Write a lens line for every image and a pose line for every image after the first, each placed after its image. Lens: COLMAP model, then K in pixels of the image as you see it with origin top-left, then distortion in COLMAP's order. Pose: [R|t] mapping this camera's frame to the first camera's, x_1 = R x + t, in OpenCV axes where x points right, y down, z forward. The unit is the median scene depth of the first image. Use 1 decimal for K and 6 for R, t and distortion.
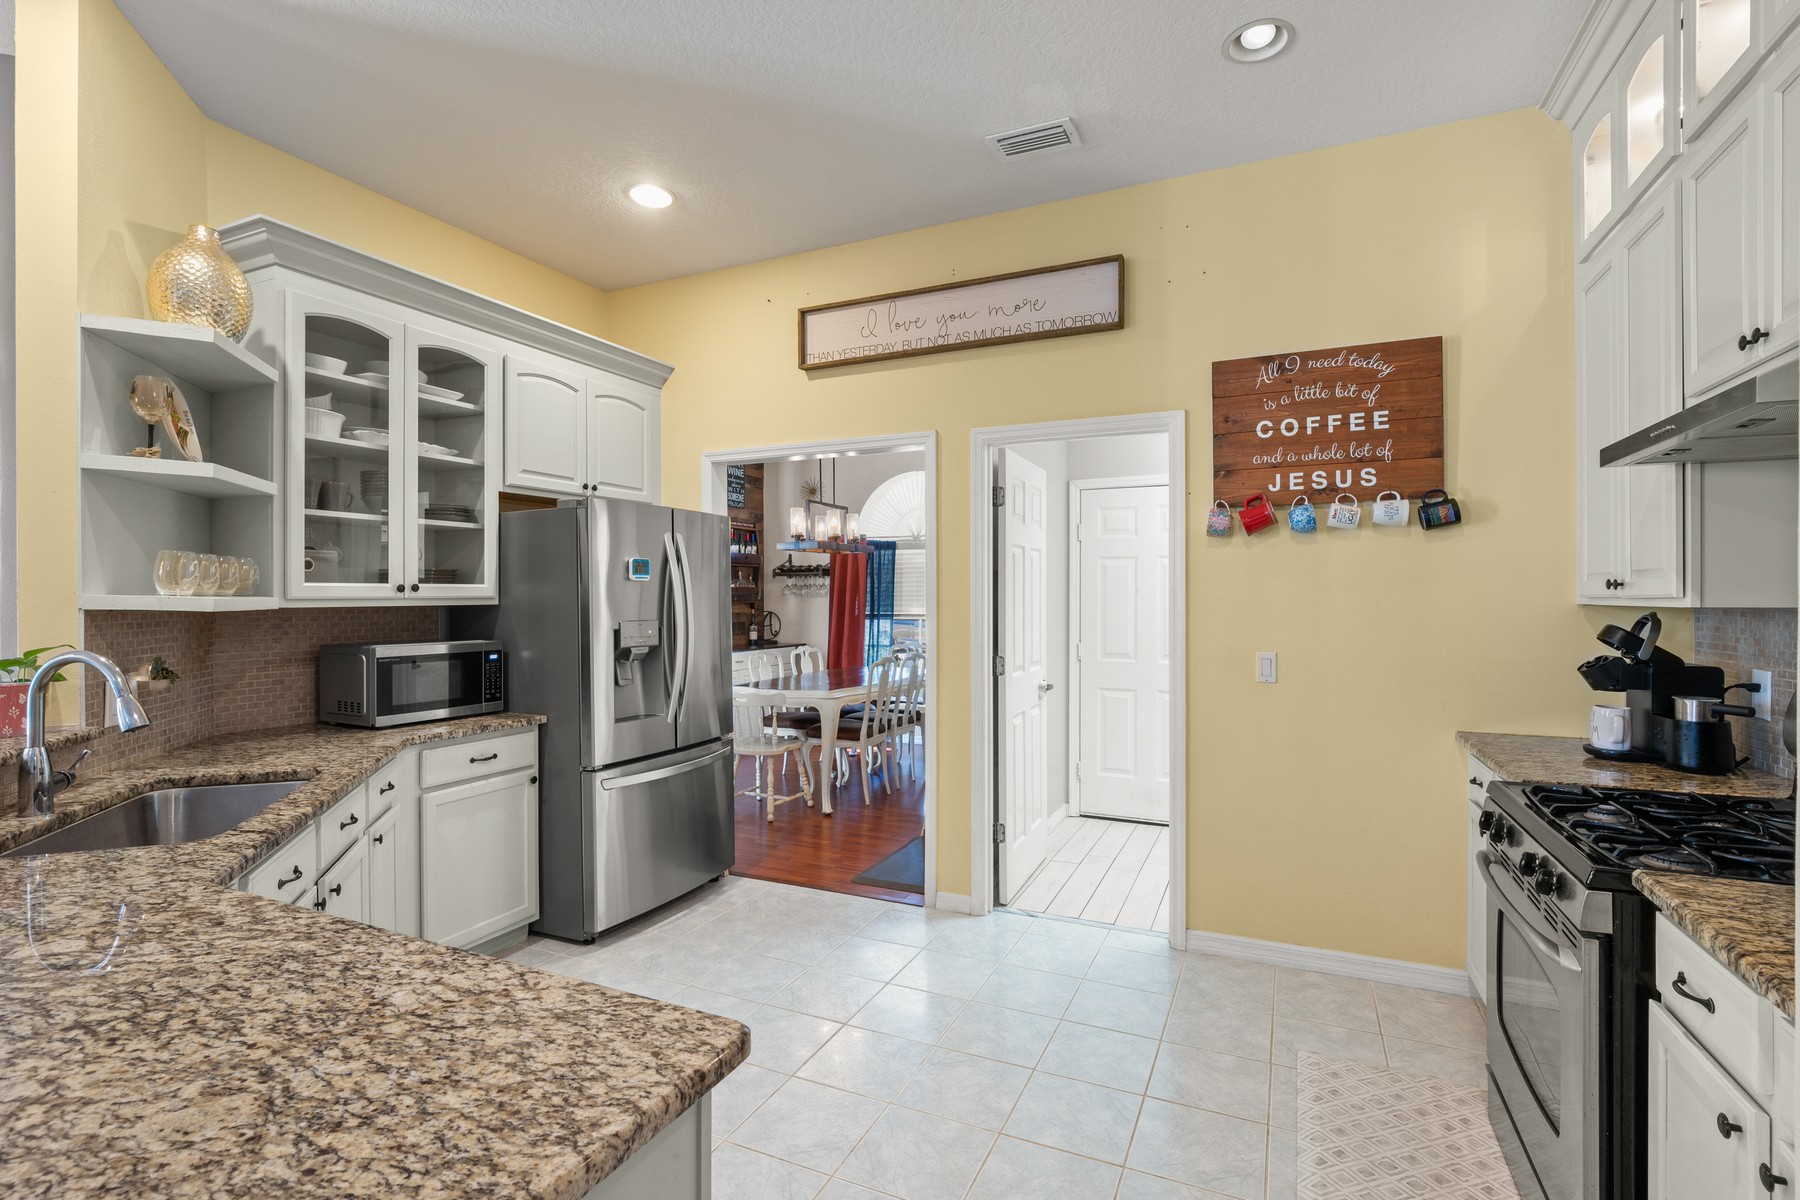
lens RADIAL K [[827.5, 0, 902.2], [0, 827.5, 596.4], [0, 0, 1]] dist [-0.014378, 0.003764]
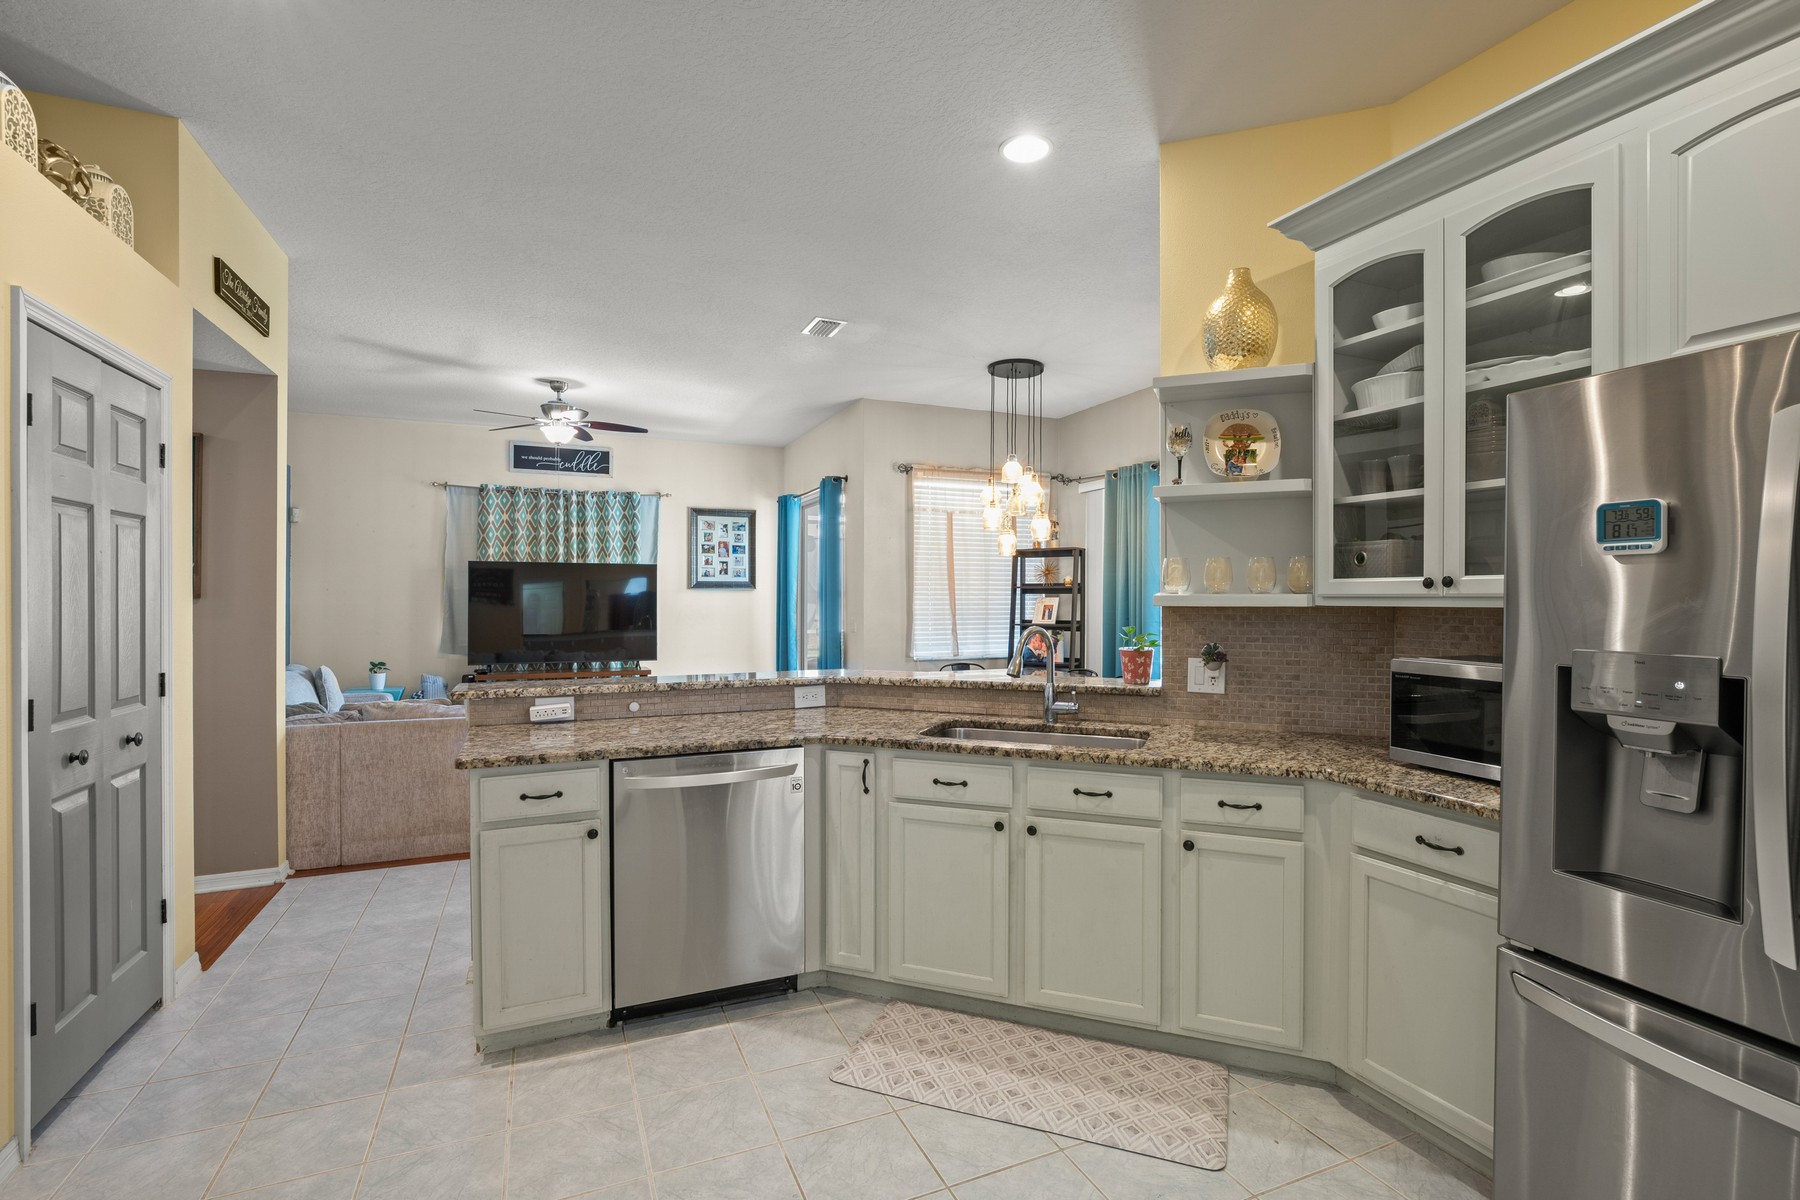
lens RADIAL K [[827.5, 0, 908.0], [0, 827.5, 600.4], [0, 0, 1]] dist [-0.014378, 0.003764]
pose [[-0.657873, 0.005531, -0.753109, 0.257296], [0.000309, 0.999975, 0.007075, 0.000362], [0.753129, 0.004422, -0.657858, 1.148057]]
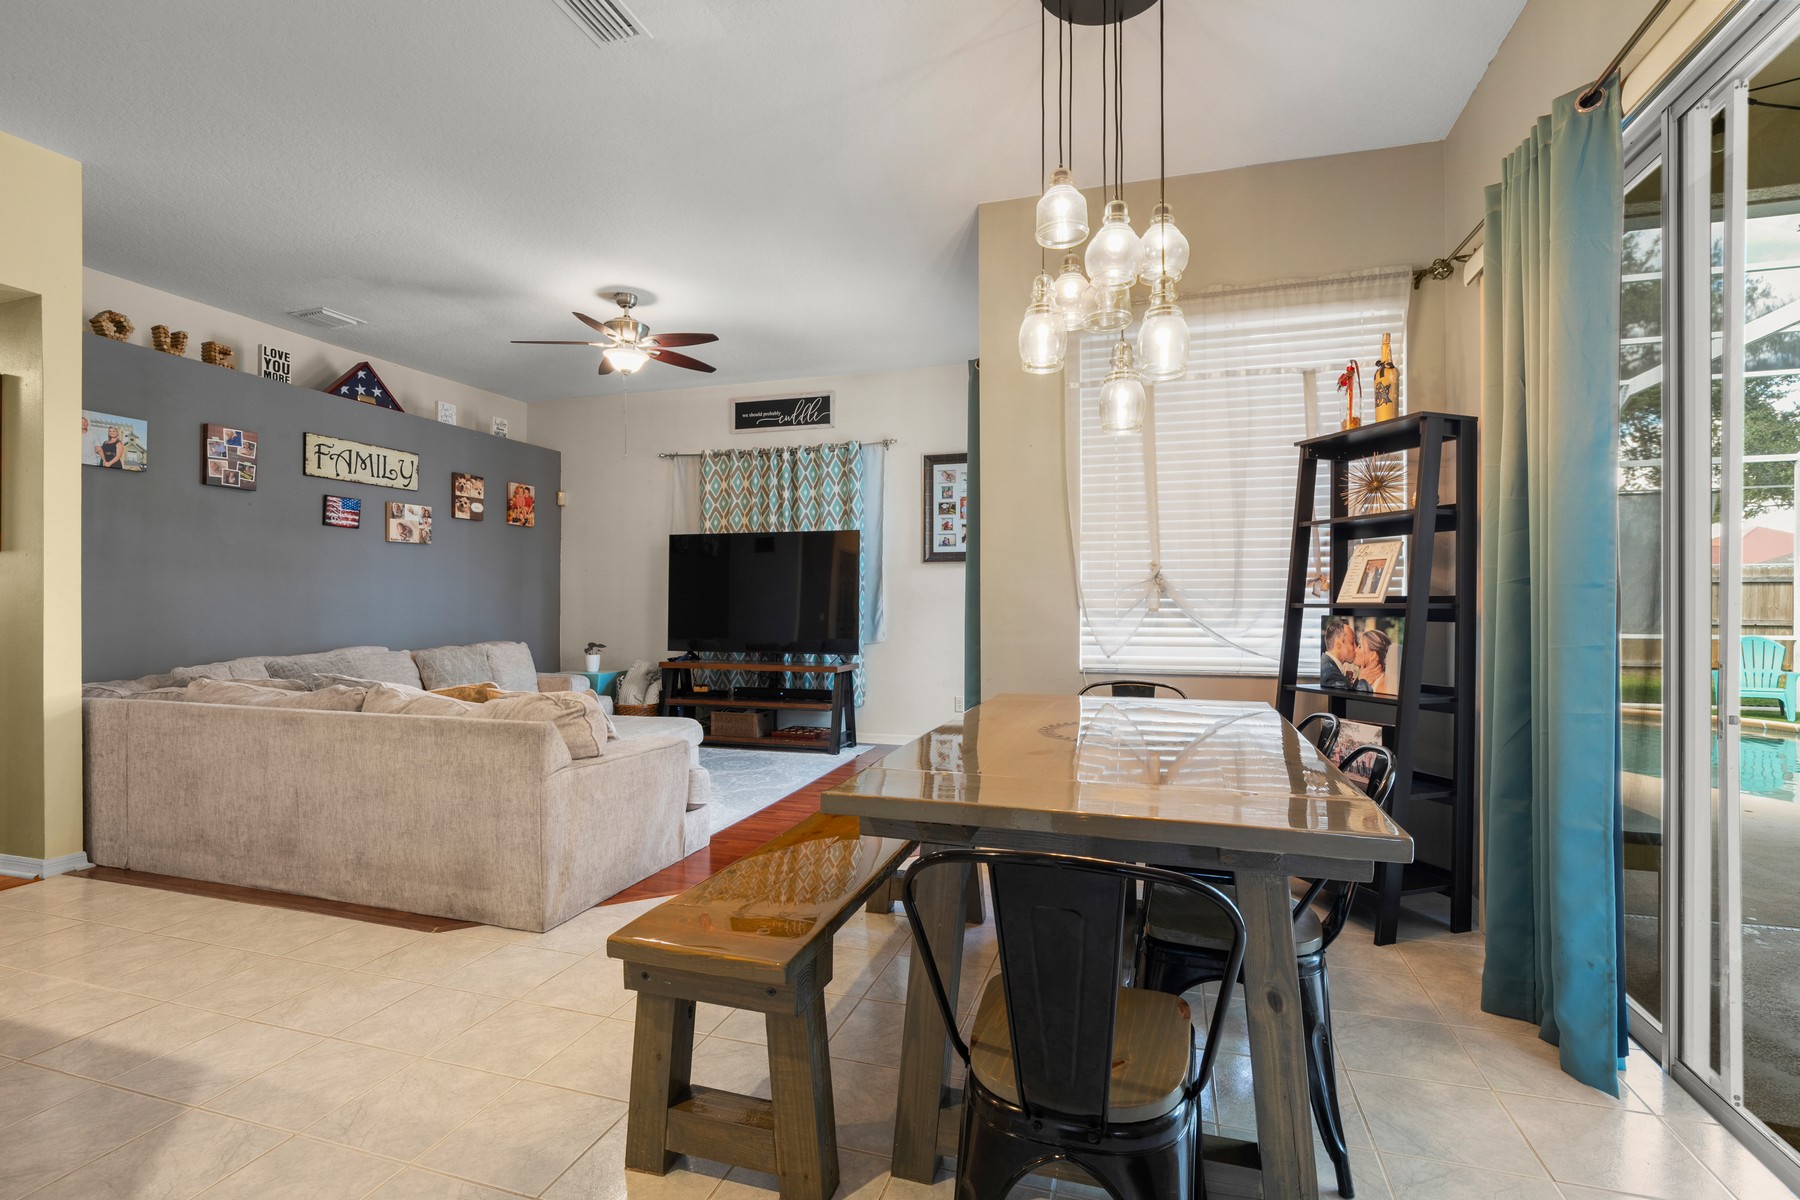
lens RADIAL K [[827.5, 0, 909.2], [0, 827.5, 600.8], [0, 0, 1]] dist [-0.014378, 0.003764]
pose [[-0.990506, 0.003372, -0.137427, -1.111020], [0.003286, 0.999994, 0.000850, 0.079685], [0.137429, 0.000390, -0.990511, 0.818682]]
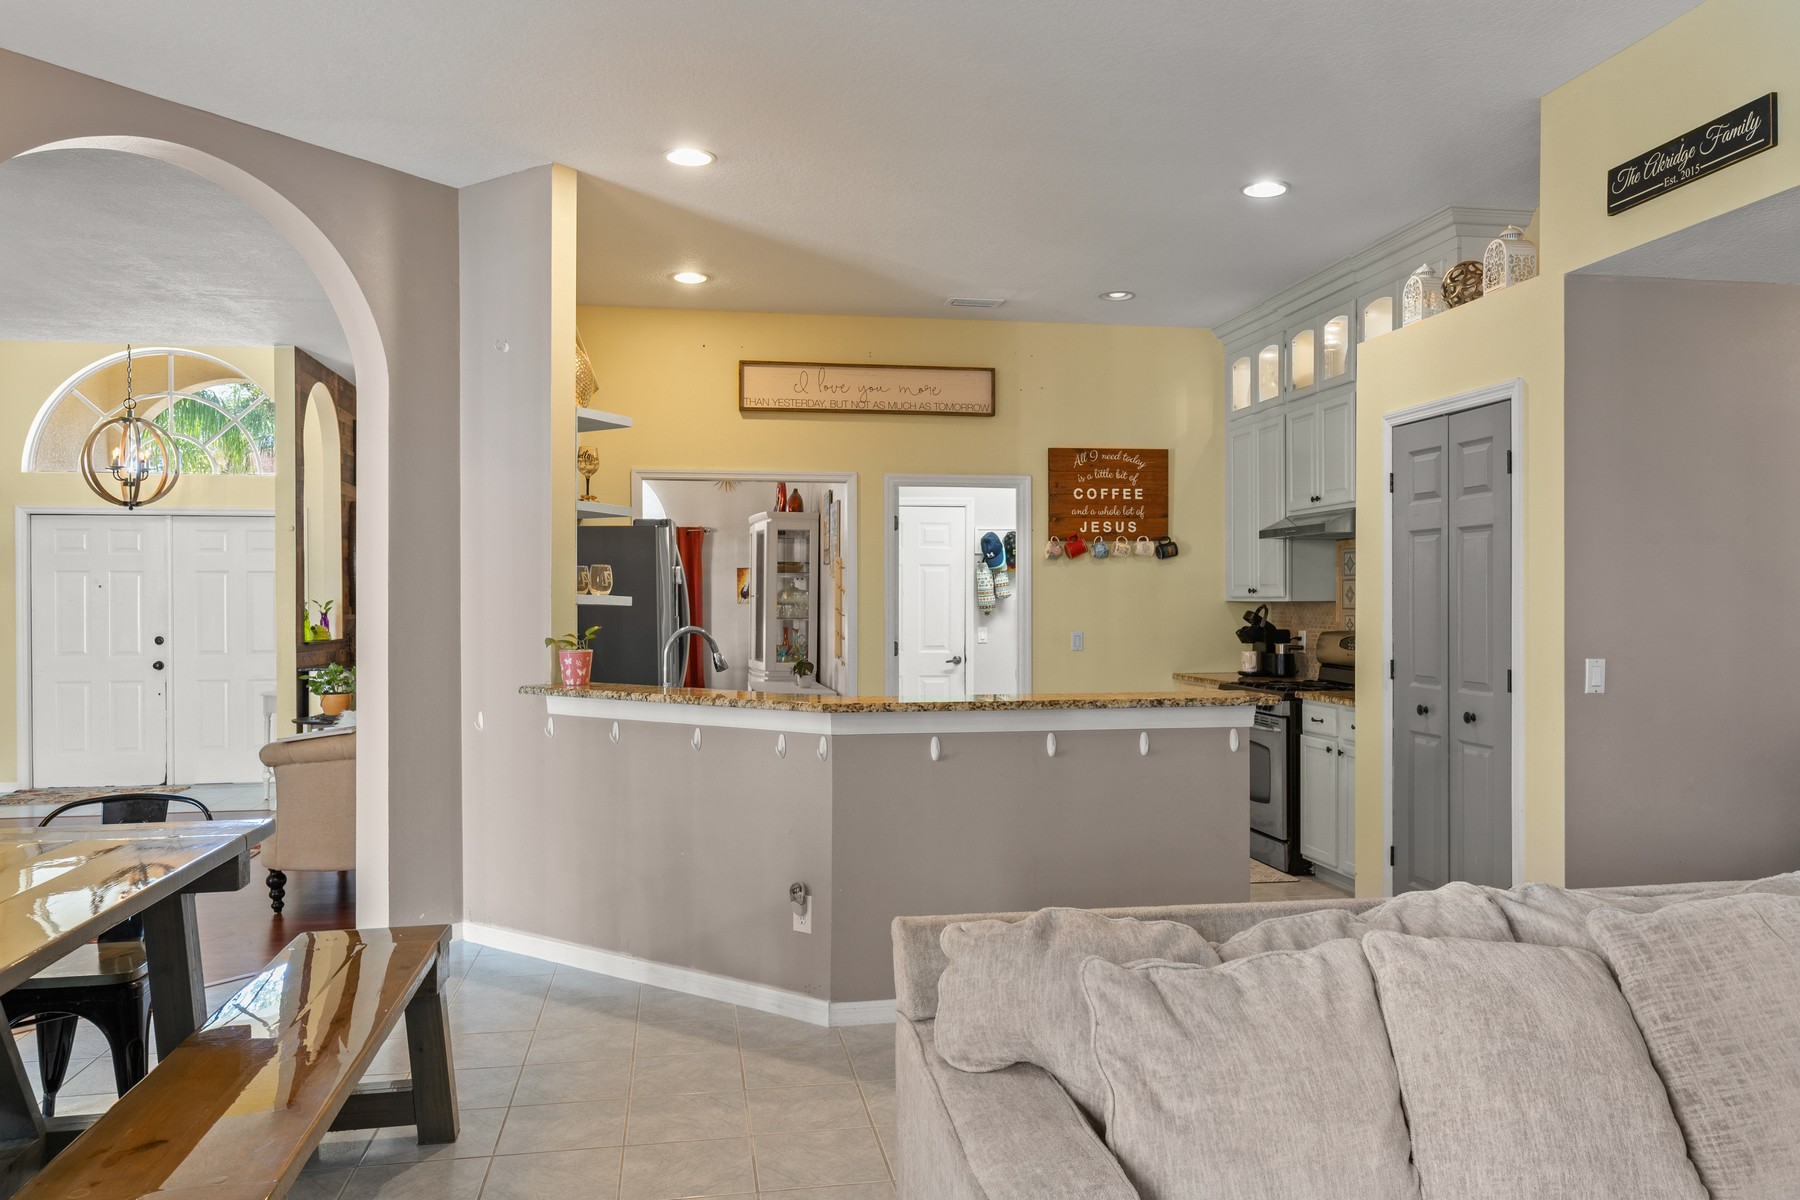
lens RADIAL K [[1296.9, 0, 892.8], [0, 1296.9, 602.5], [0, 0, 1]] dist [0.011672, 0.006423]
pose [[0.826469, -0.003127, 0.562974, -1.322493], [0.001908, 0.999994, 0.002752, 0.003269], [-0.562980, -0.001200, 0.826470, -0.916794]]
